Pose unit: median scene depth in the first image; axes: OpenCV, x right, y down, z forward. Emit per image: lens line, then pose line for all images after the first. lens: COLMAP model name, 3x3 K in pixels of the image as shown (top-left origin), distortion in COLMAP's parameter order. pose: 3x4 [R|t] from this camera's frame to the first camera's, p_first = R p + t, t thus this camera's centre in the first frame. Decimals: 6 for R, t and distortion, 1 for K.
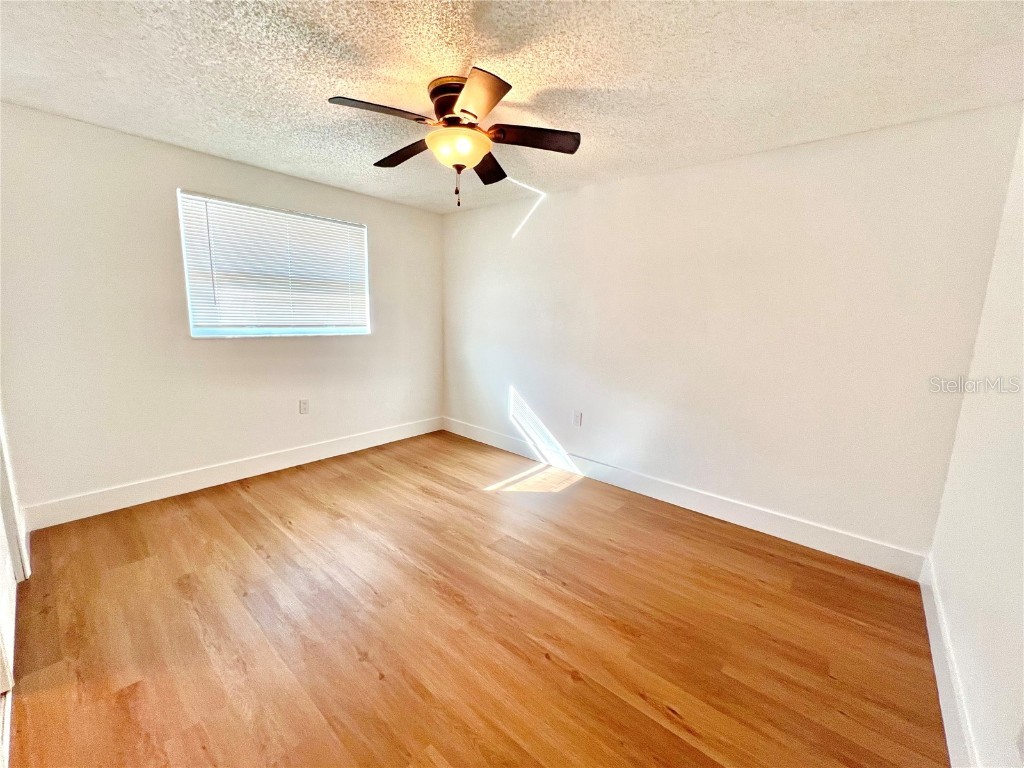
lens RADIAL K [[409.1, 0, 509.3], [0, 409.1, 382.5], [0, 0, 1]] dist [0.000456, 0.000224]
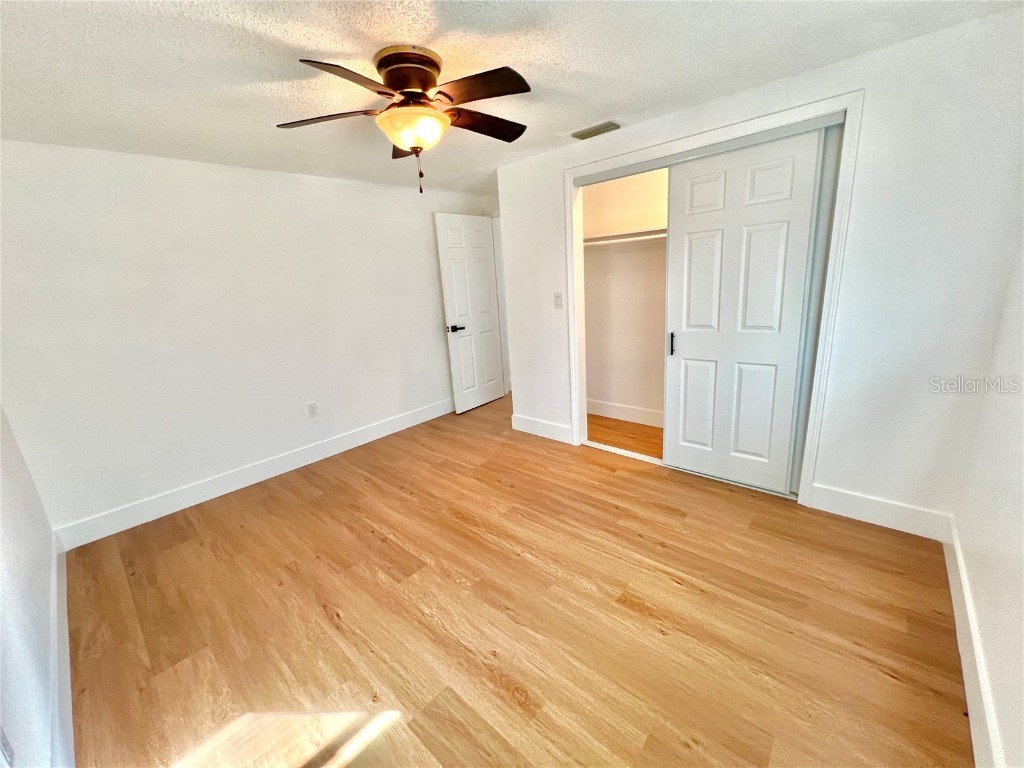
lens RADIAL K [[409.1, 0, 509.3], [0, 409.1, 382.5], [0, 0, 1]] dist [0.000456, 0.000224]
pose [[-0.999016, 0.028730, 0.033782, -0.326636], [0.040086, 0.910830, 0.410831, -0.396832], [-0.018966, 0.411781, -0.911085, 1.930463]]
